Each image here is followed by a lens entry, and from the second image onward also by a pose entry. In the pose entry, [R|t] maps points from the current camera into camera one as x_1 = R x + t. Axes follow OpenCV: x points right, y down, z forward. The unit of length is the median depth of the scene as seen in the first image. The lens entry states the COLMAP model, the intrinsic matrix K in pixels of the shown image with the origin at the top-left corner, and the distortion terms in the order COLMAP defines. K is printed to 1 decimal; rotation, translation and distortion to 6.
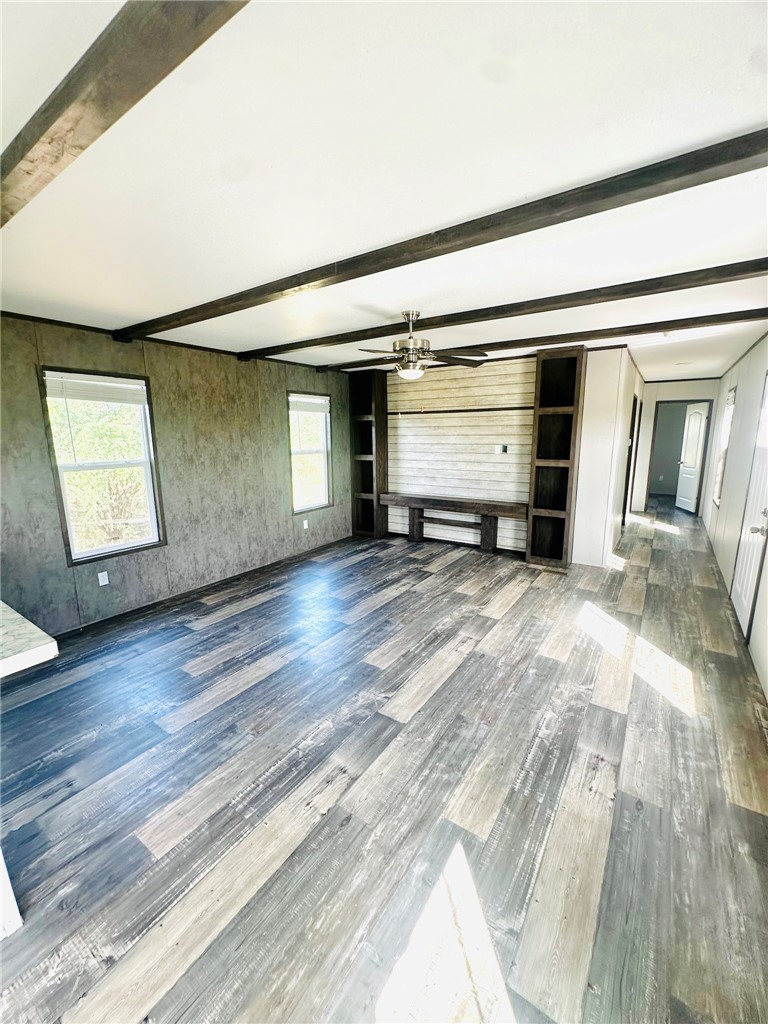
lens RADIAL K [[410.4, 0, 378.7], [0, 410.4, 518.6], [0, 0, 1]] dist [-0.007837, 0.002333]
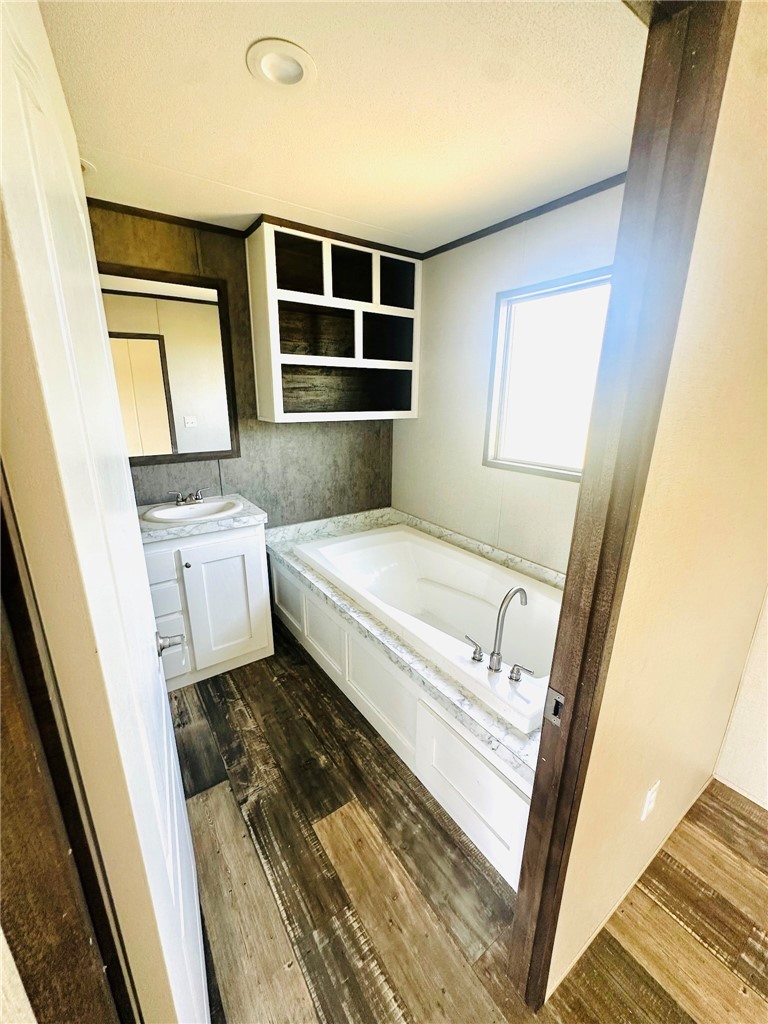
lens RADIAL K [[410.4, 0, 376.1], [0, 410.4, 516.0], [0, 0, 1]] dist [-0.007837, 0.002333]
pose [[-0.355510, 0.294677, -0.887005, 0.740933], [-0.182159, 0.908960, 0.374980, -0.220682], [0.916750, 0.294885, -0.269466, 1.041170]]
